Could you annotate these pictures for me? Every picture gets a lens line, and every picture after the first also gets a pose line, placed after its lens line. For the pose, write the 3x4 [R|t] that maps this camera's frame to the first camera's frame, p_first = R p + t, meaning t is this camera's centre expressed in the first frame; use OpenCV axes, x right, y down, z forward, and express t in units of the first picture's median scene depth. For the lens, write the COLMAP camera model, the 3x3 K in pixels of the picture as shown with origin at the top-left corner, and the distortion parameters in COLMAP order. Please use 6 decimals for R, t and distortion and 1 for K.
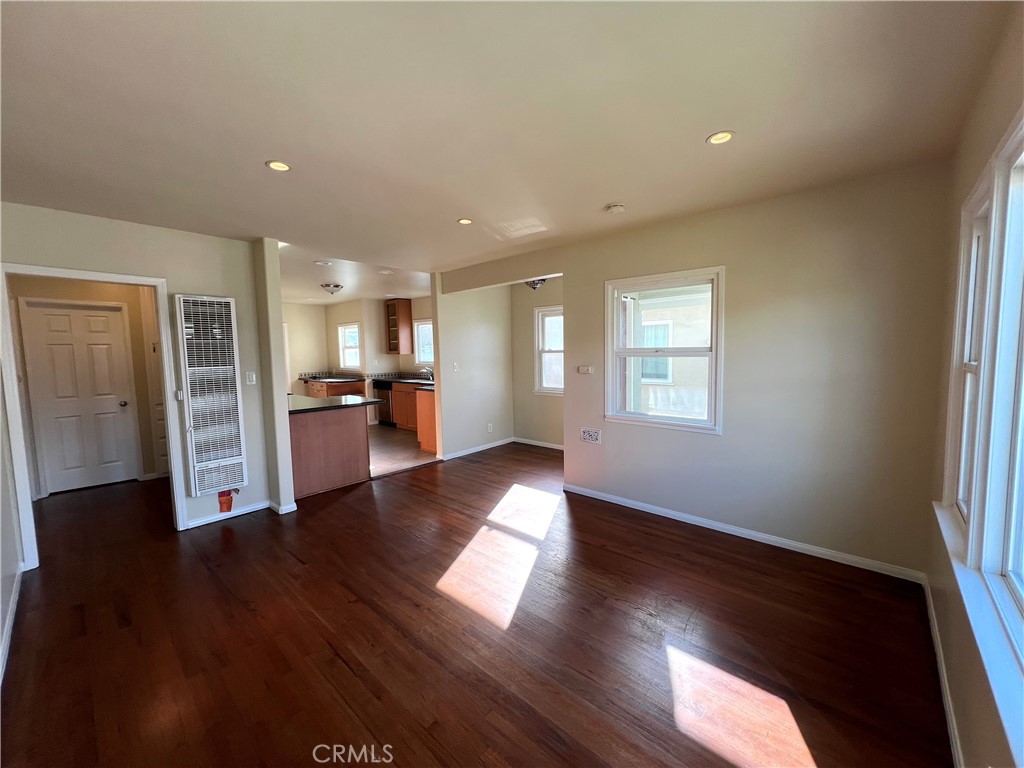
lens RADIAL K [[407.4, 0, 518.1], [0, 407.4, 380.0], [0, 0, 1]] dist [-0.006244, -0.000030]
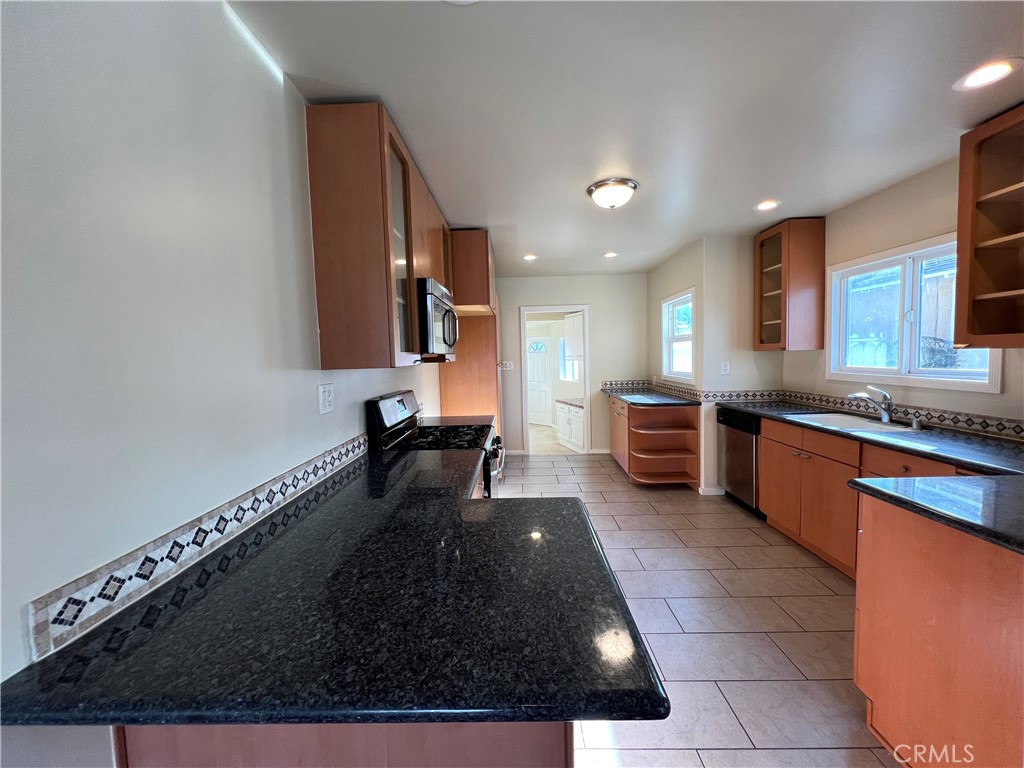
lens RADIAL K [[407.4, 0, 511.6], [0, 407.4, 384.0], [0, 0, 1]] dist [-0.006244, -0.000030]
pose [[0.654280, 0.052253, -0.754445, -0.154238], [-0.042750, 0.998570, 0.032087, -0.029252], [0.755043, 0.011258, 0.655579, 0.500757]]
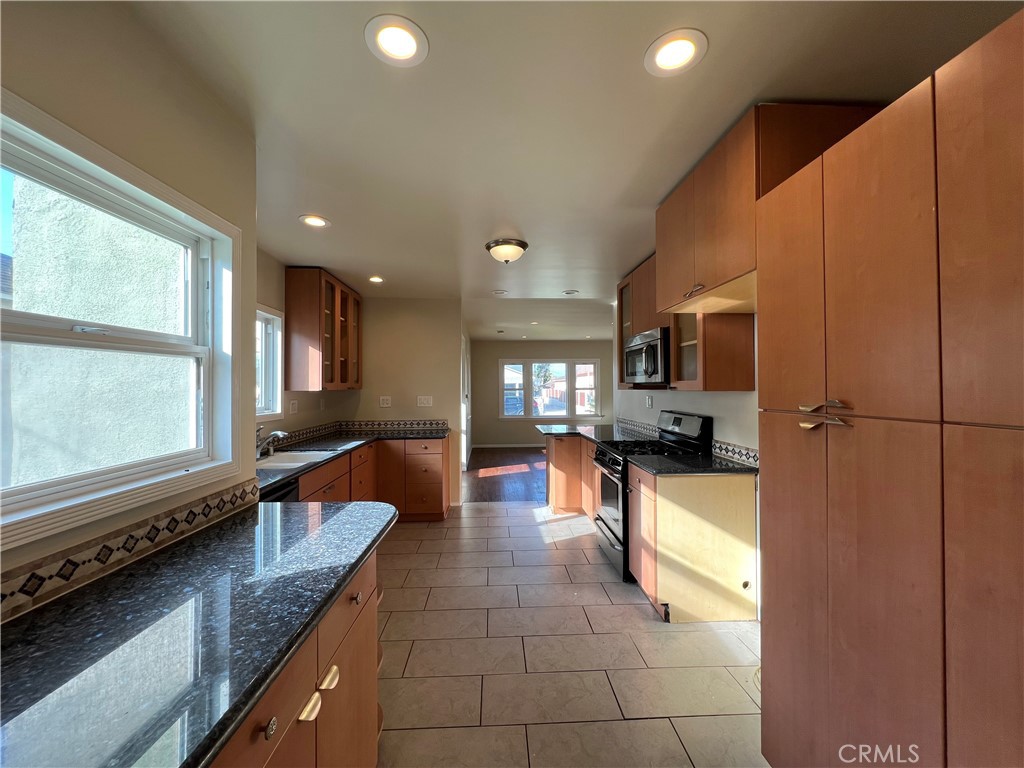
lens RADIAL K [[407.4, 0, 511.6], [0, 407.4, 382.6], [0, 0, 1]] dist [-0.006244, -0.000030]
pose [[-0.698476, 0.025380, 0.715183, -0.620165], [0.068322, 0.997171, 0.031340, -0.063114], [-0.712365, 0.070753, -0.698234, 1.037605]]
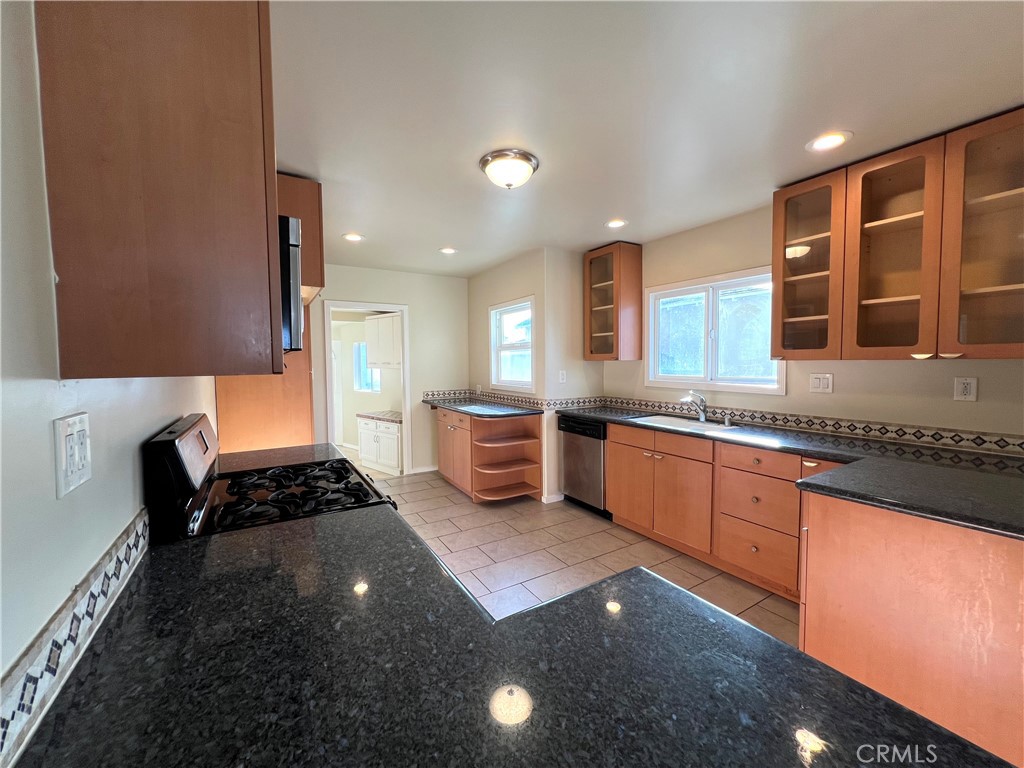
lens RADIAL K [[407.4, 0, 512.5], [0, 407.4, 383.2], [0, 0, 1]] dist [-0.006244, -0.000030]
pose [[0.957196, 0.024667, -0.288388, -0.267093], [-0.030241, 0.999432, -0.014889, -0.026056], [0.287857, 0.022973, 0.957398, 0.513294]]
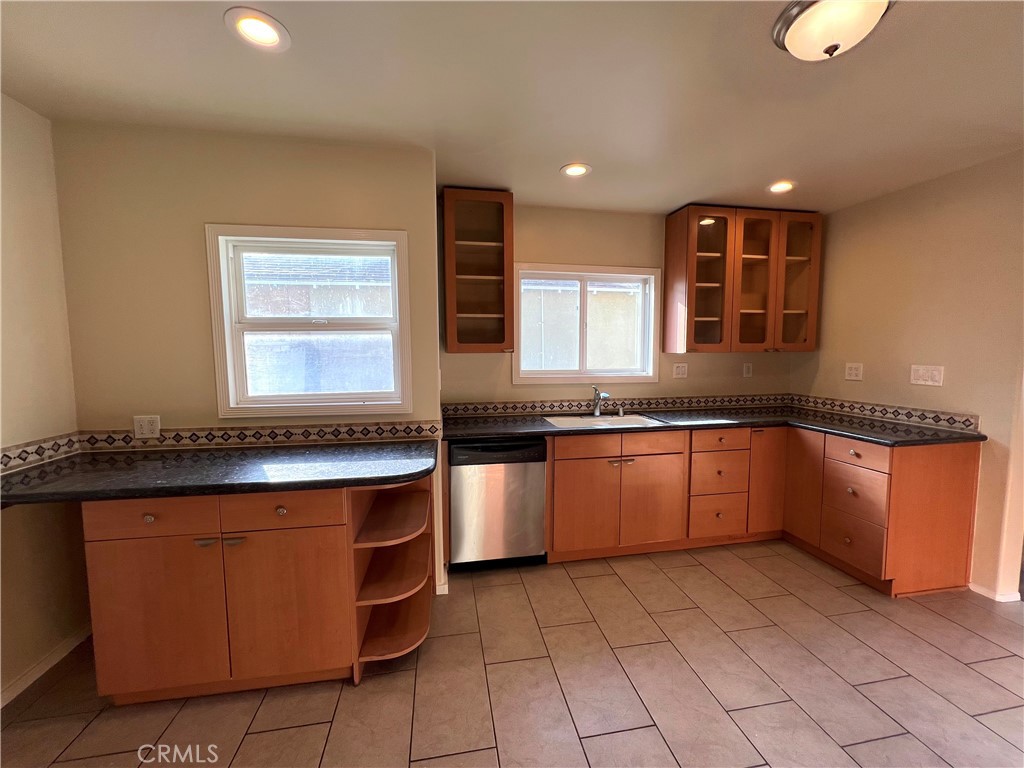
lens RADIAL K [[407.4, 0, 511.7], [0, 407.4, 382.9], [0, 0, 1]] dist [-0.006244, -0.000030]
pose [[0.620043, -0.051729, 0.782861, -0.555999], [0.054437, 0.998256, 0.022846, -0.044661], [-0.782677, 0.028452, 0.621777, 0.773368]]
